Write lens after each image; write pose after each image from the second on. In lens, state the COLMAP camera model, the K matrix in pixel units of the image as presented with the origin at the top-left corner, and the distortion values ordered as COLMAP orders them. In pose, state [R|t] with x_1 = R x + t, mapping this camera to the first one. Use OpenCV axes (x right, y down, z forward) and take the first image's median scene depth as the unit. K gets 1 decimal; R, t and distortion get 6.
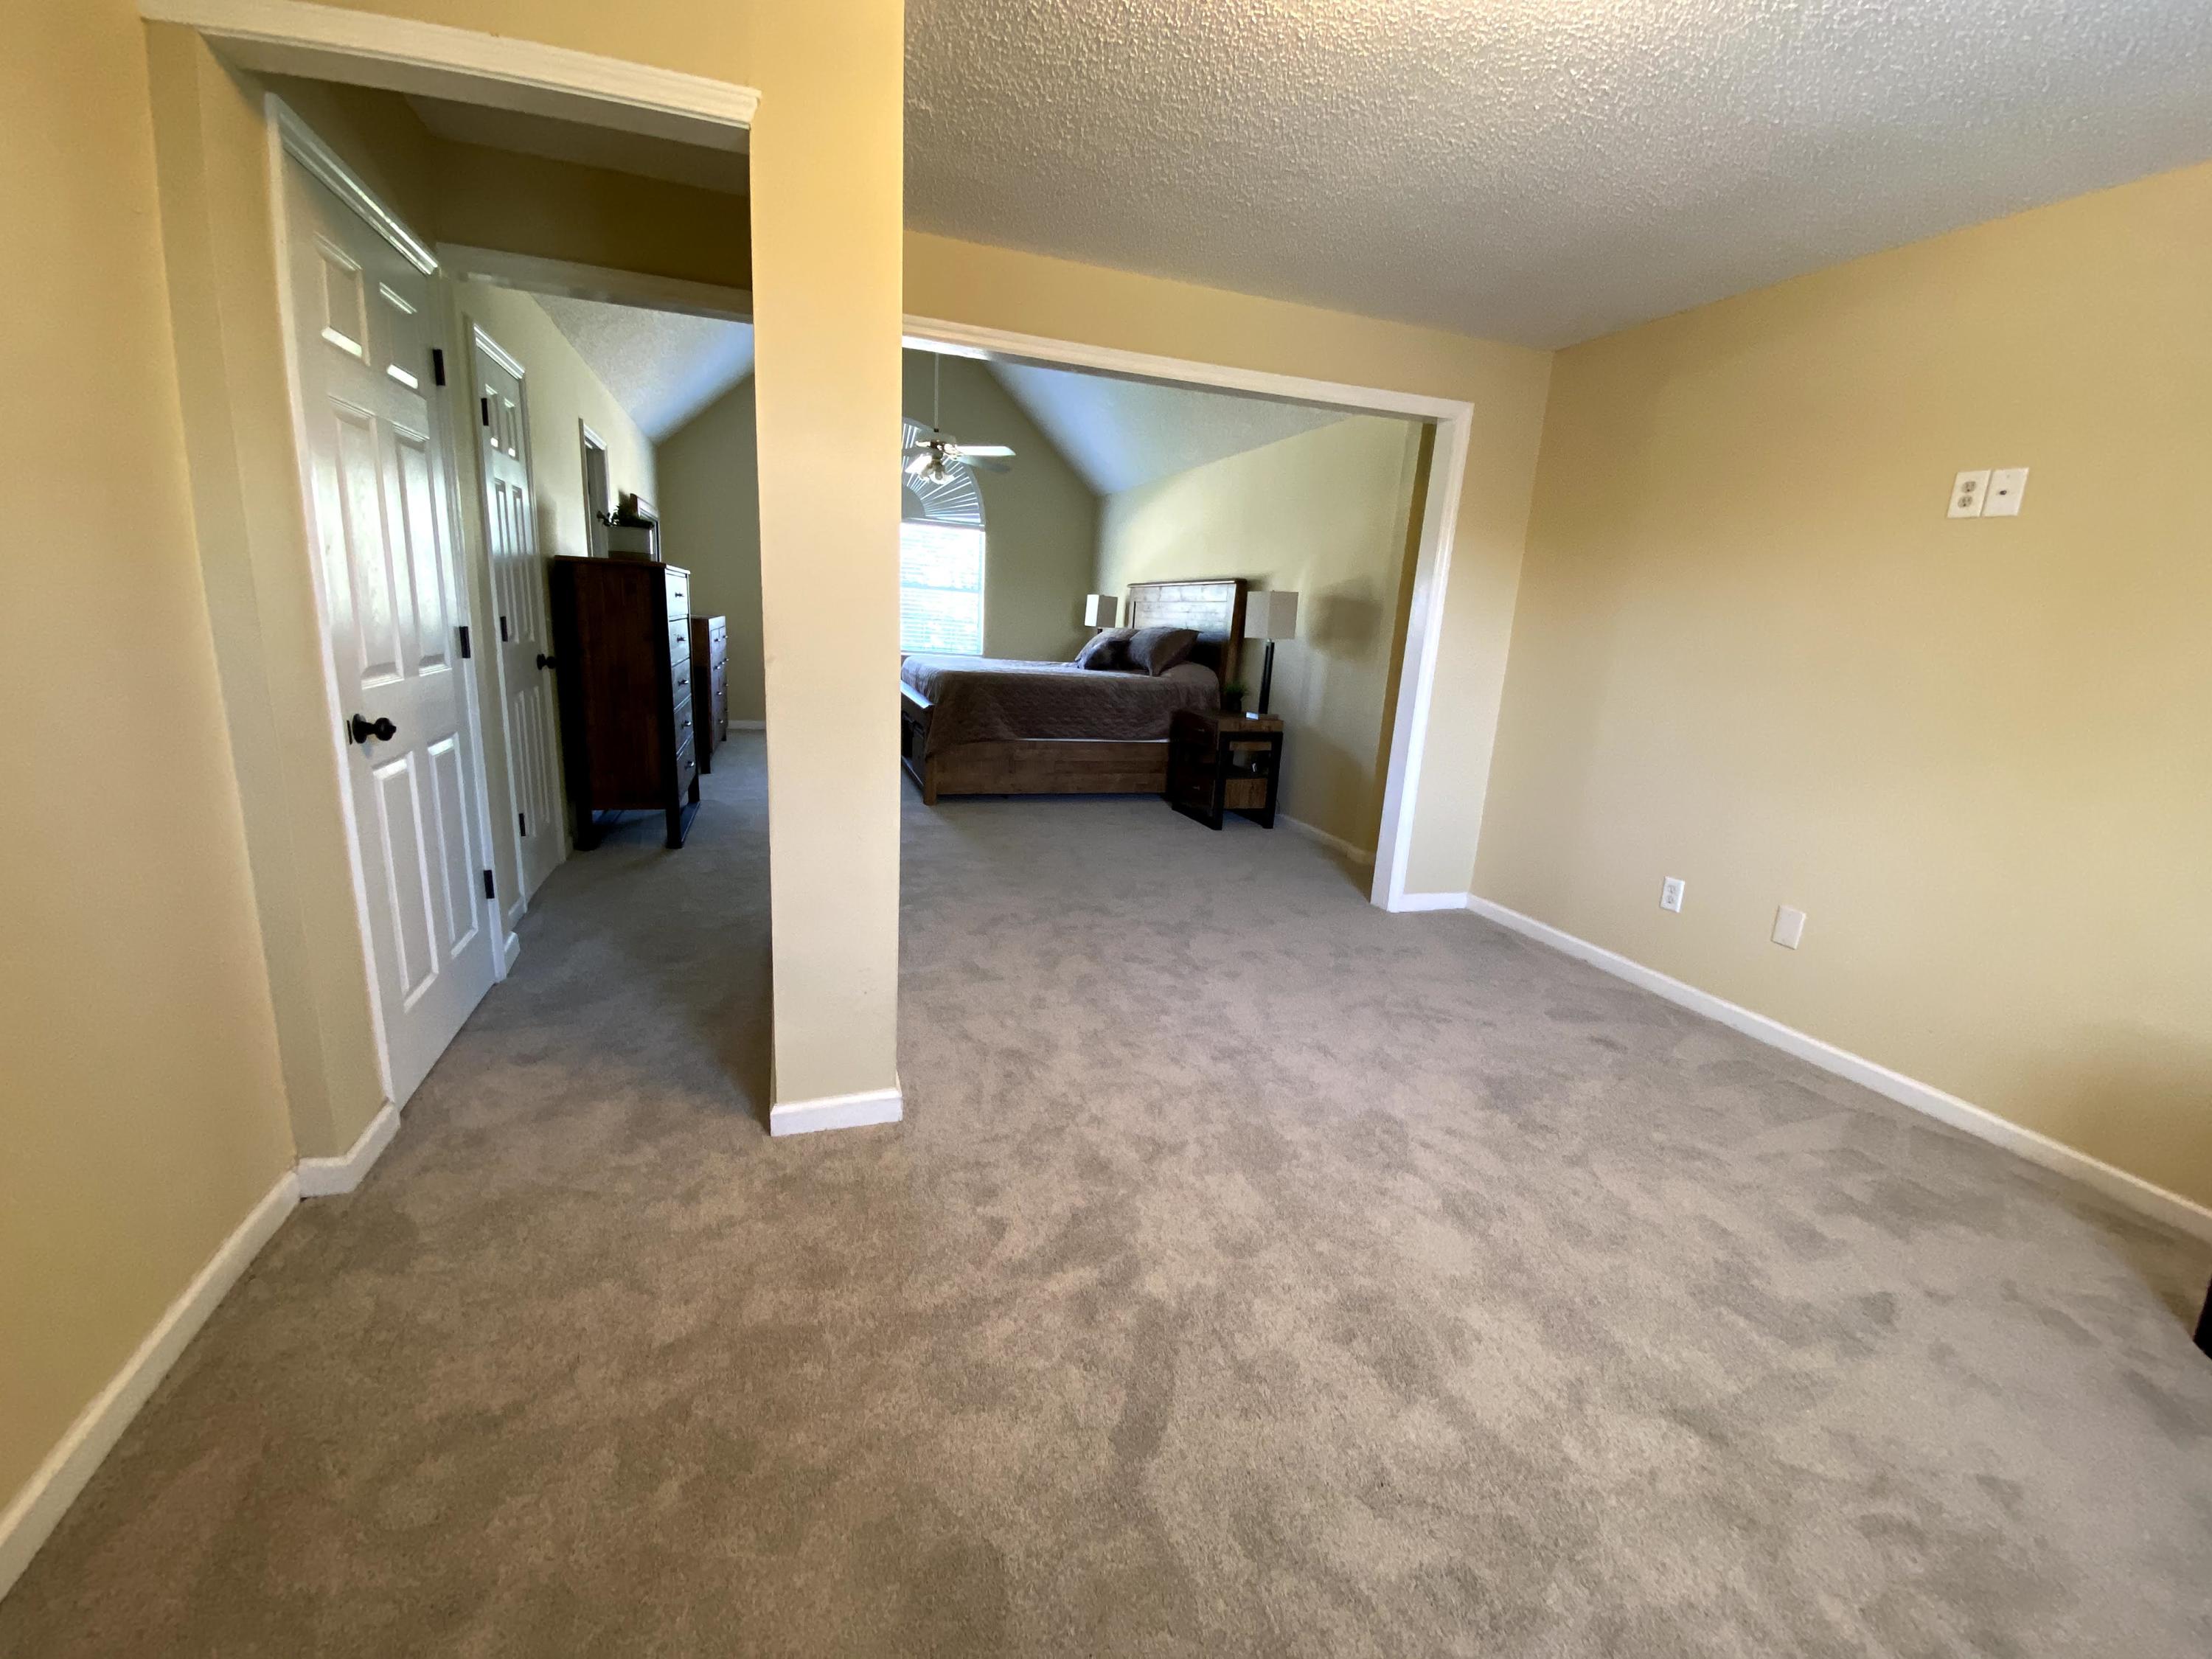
lens RADIAL K [[886.3, 0, 1106.0], [0, 886.3, 829.5], [0, 0, 1]] dist [0.047633, -0.033302]
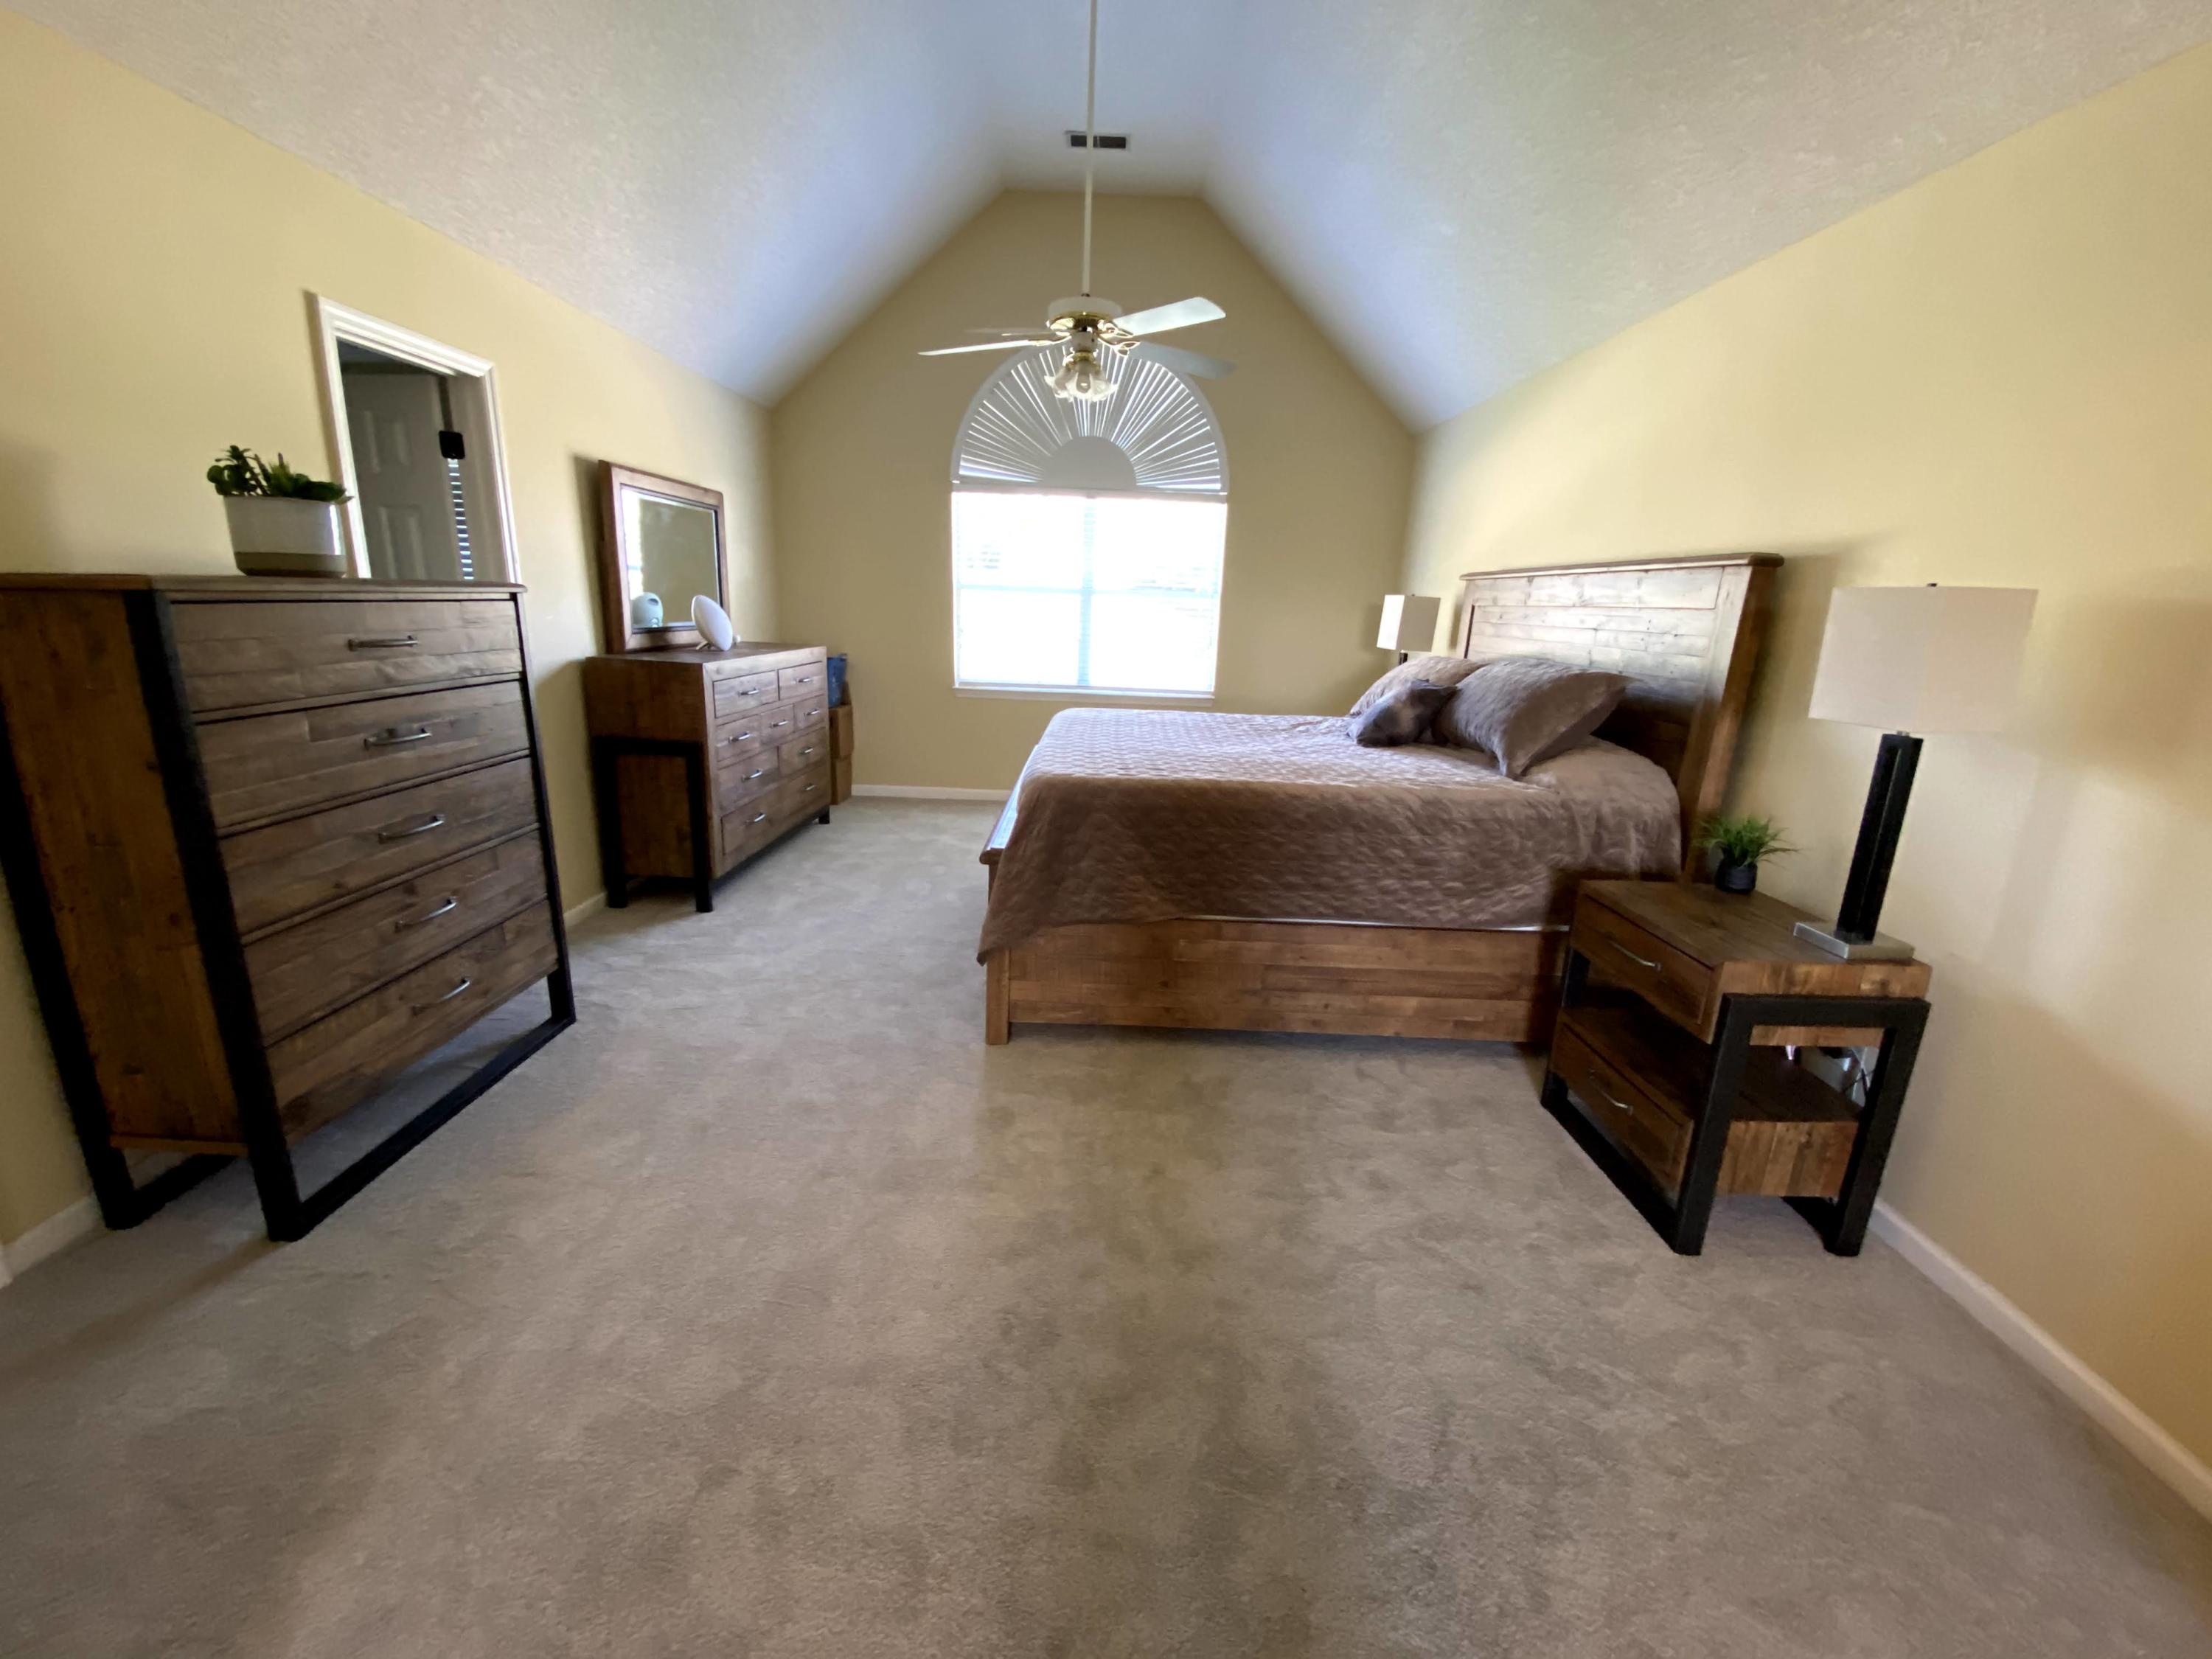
lens RADIAL K [[886.3, 0, 1106.0], [0, 886.3, 829.5], [0, 0, 1]] dist [0.047633, -0.033302]
pose [[0.941196, 0.056529, -0.333098, 0.013818], [-0.055635, 0.998376, 0.012231, -0.142797], [0.333249, 0.007020, 0.942813, 0.512011]]
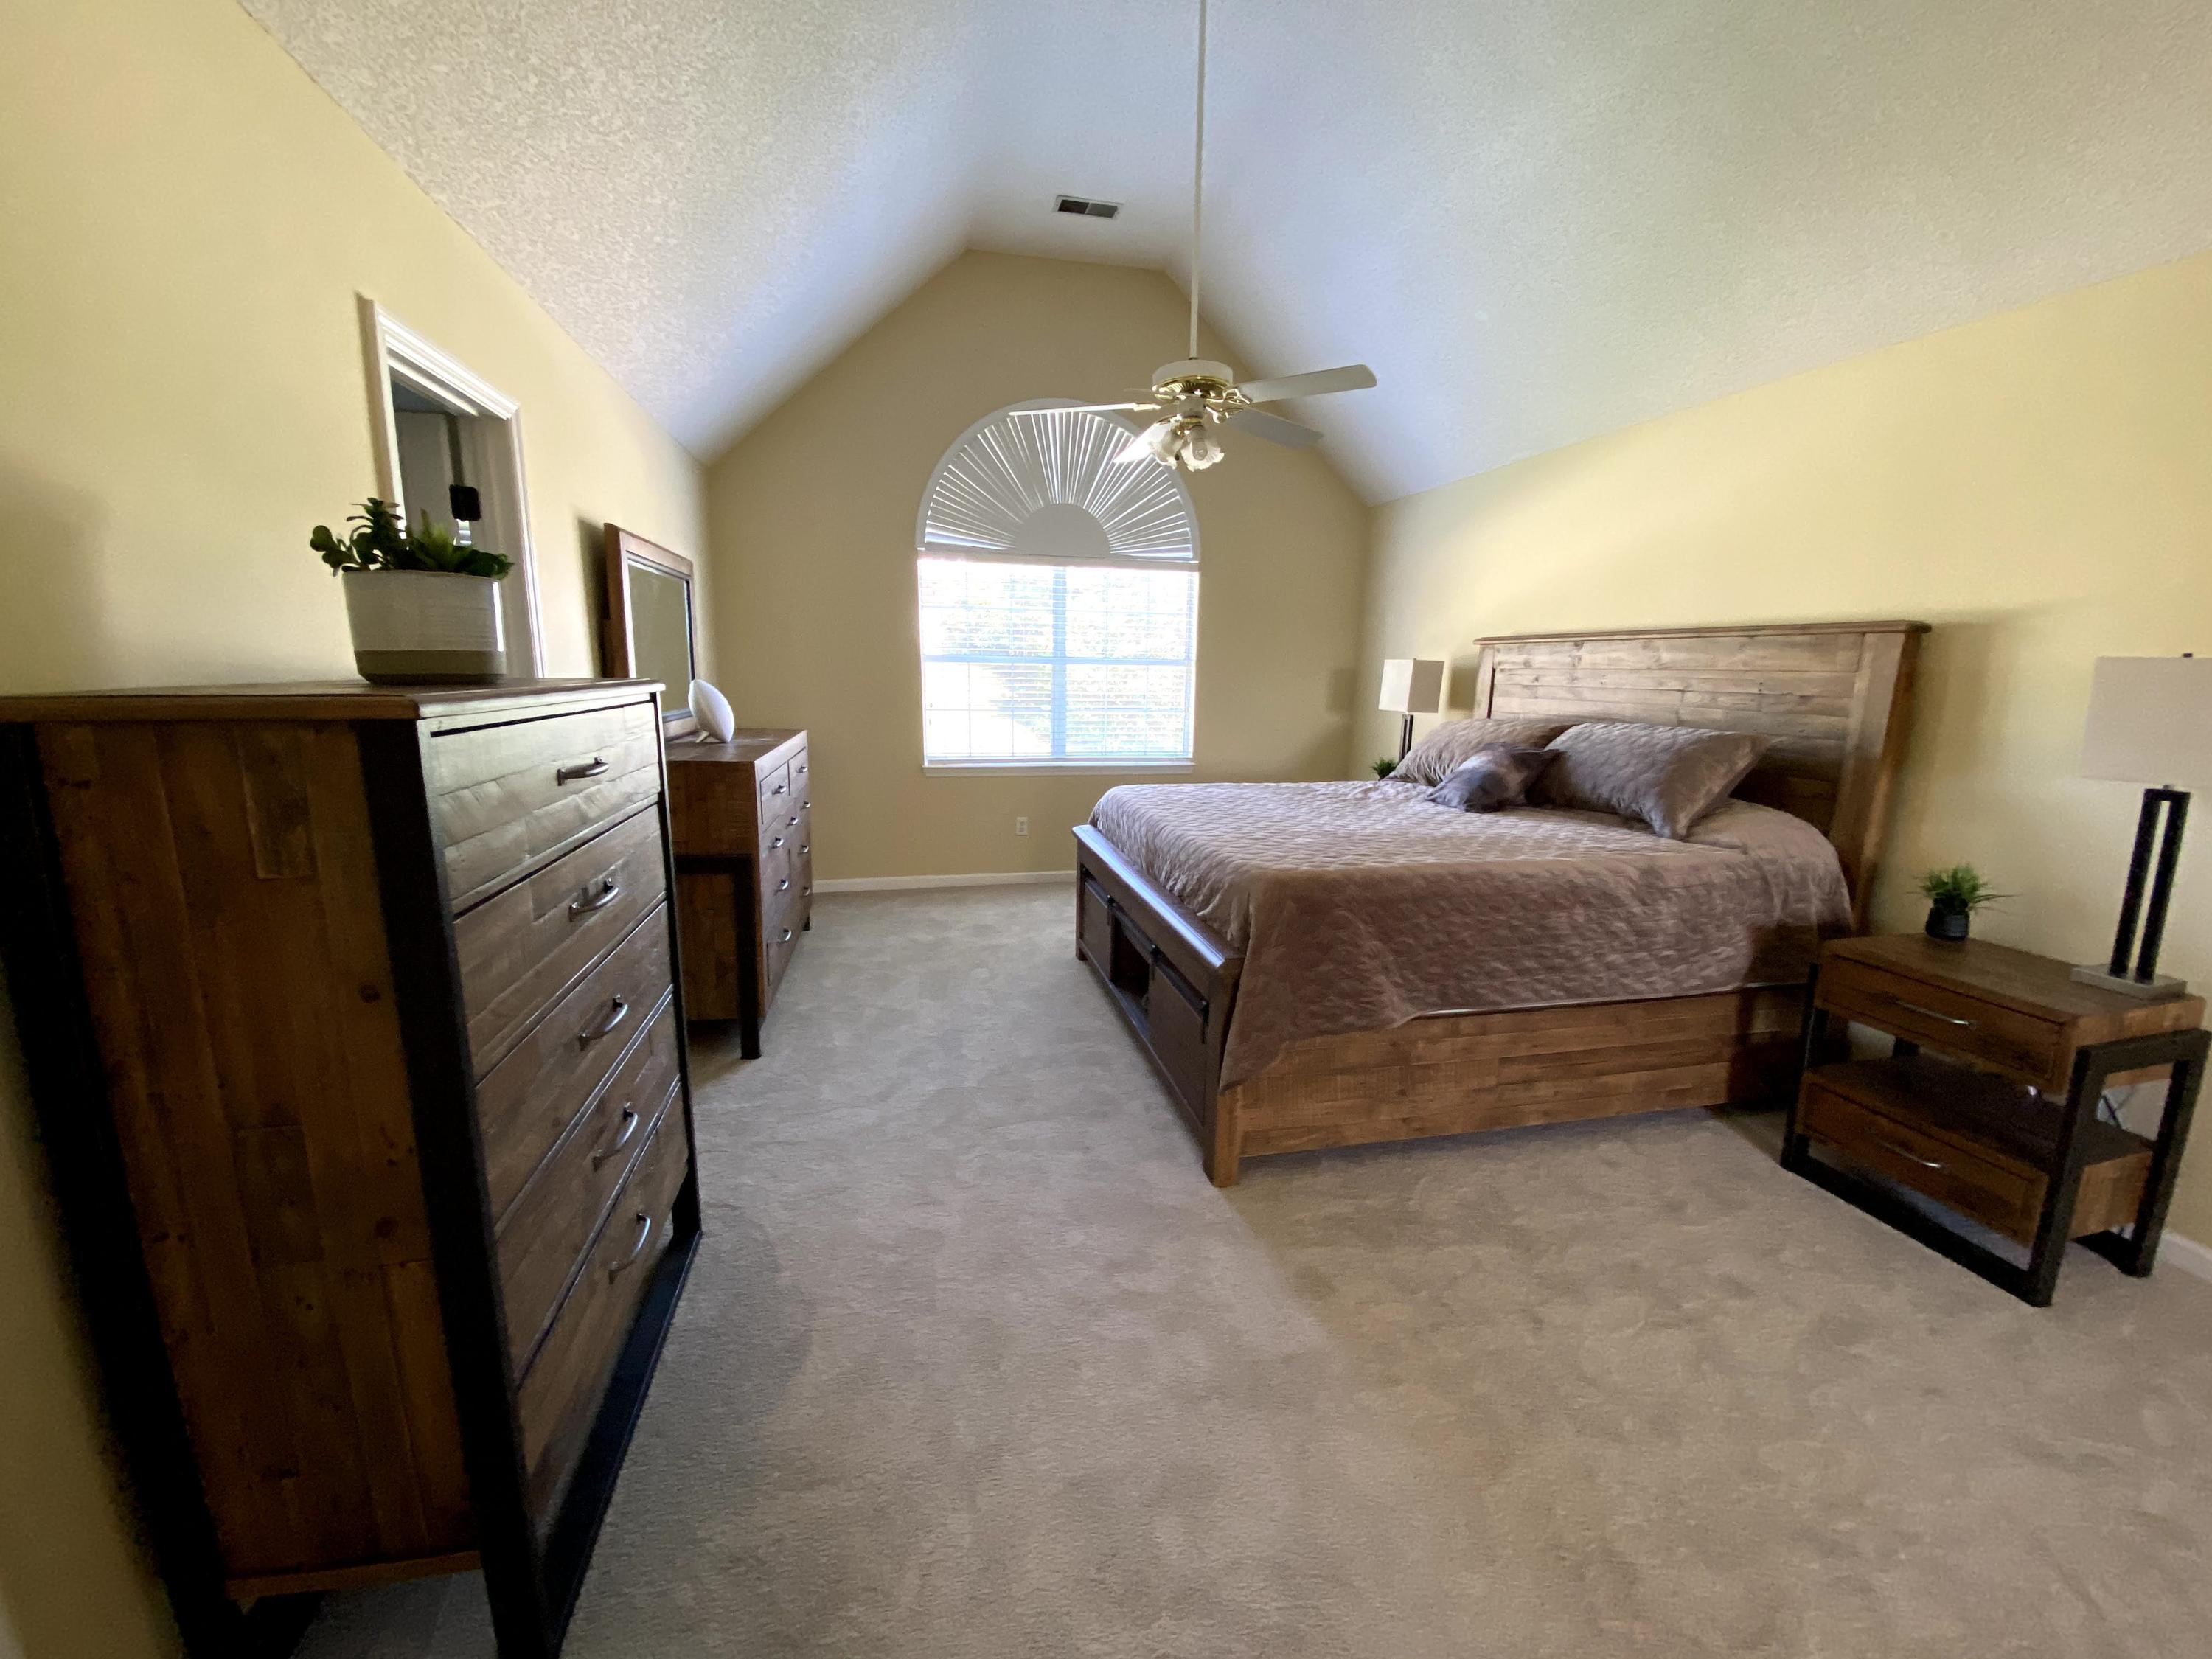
lens RADIAL K [[886.3, 0, 1106.0], [0, 886.3, 829.5], [0, 0, 1]] dist [0.047633, -0.033302]
pose [[0.992249, -0.026865, -0.121331, -0.183446], [0.020214, 0.998242, -0.055719, -0.160721], [0.122614, 0.052834, 0.991047, 0.515909]]
